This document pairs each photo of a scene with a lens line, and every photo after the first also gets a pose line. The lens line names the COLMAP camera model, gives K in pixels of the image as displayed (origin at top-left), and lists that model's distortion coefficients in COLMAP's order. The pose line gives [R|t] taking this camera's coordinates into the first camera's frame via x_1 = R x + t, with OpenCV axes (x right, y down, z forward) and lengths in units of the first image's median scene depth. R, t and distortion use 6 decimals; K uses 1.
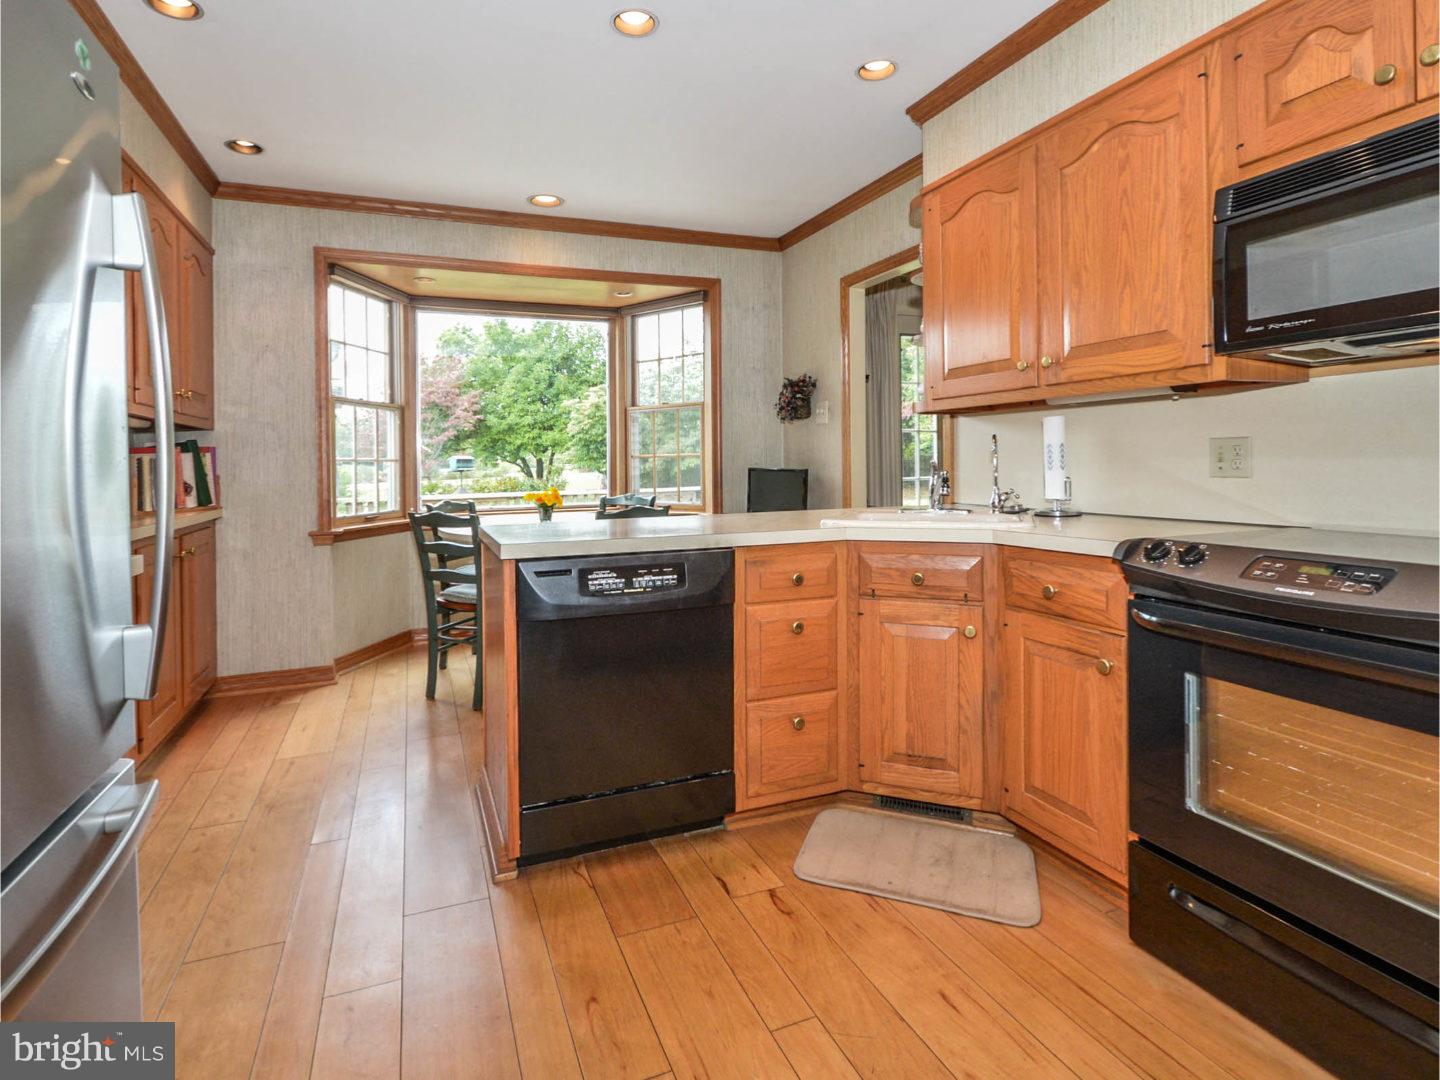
lens RADIAL K [[748.1, 0, 699.3], [0, 748.1, 473.0], [0, 0, 1]] dist [-0.019963, 0.003676]
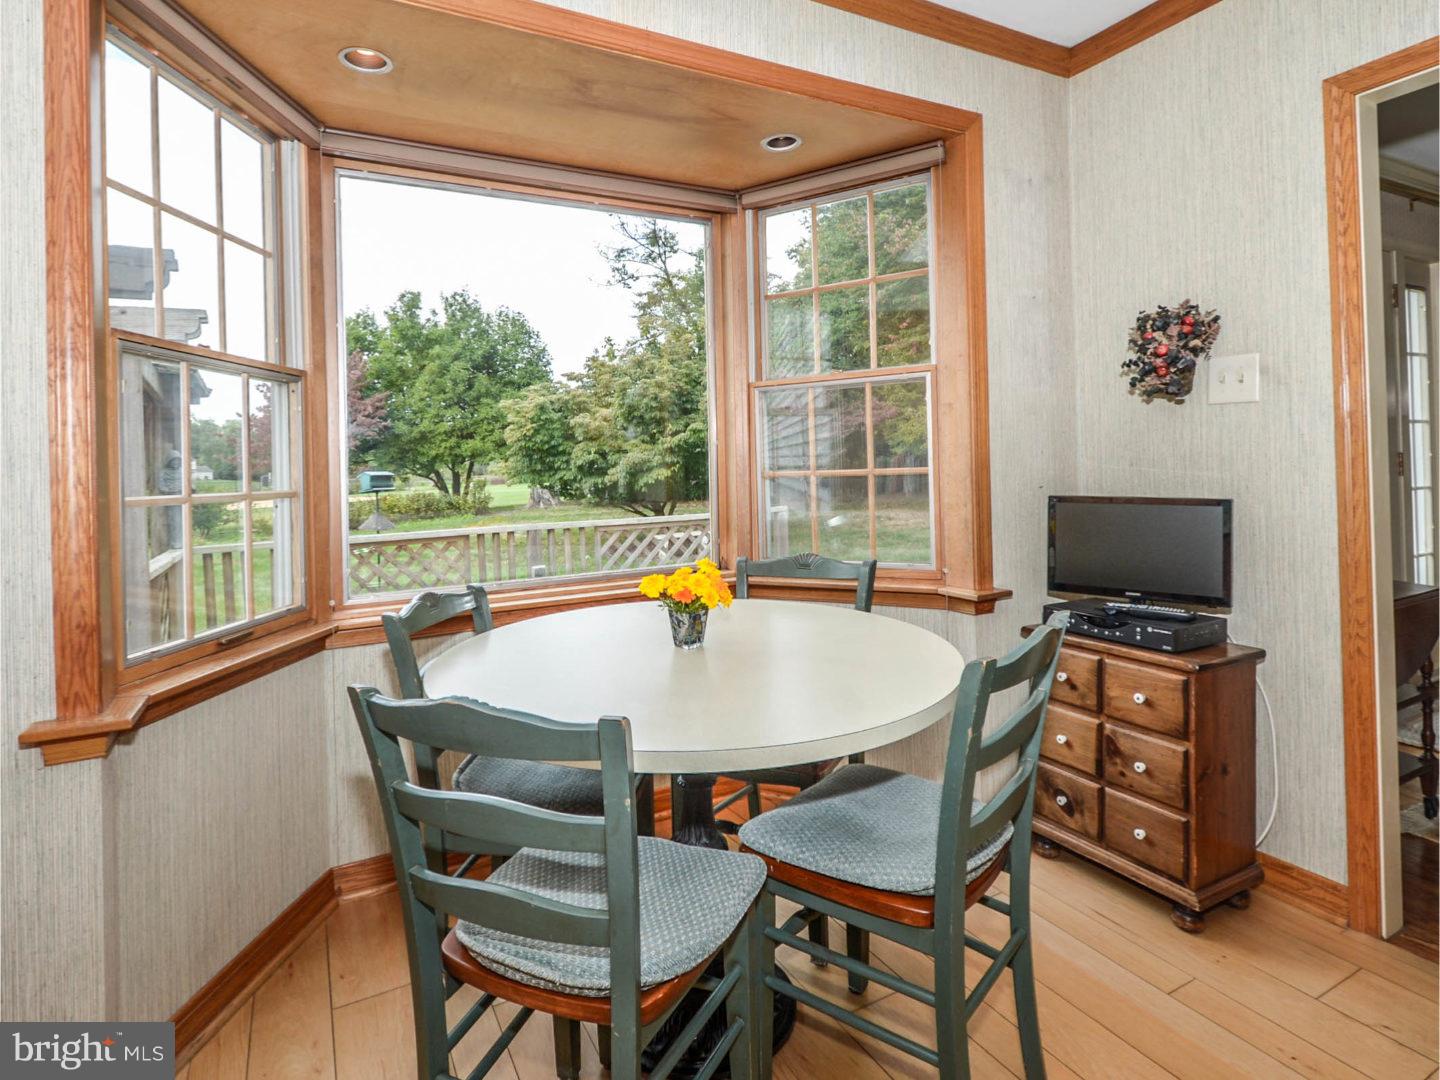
lens RADIAL K [[748.1, 0, 690.9], [0, 748.1, 469.5], [0, 0, 1]] dist [-0.019963, 0.003676]
pose [[0.993254, -0.016635, 0.114761, -0.045595], [0.018362, 0.999733, -0.014000, -0.004328], [-0.114498, 0.016013, 0.993294, 0.109389]]
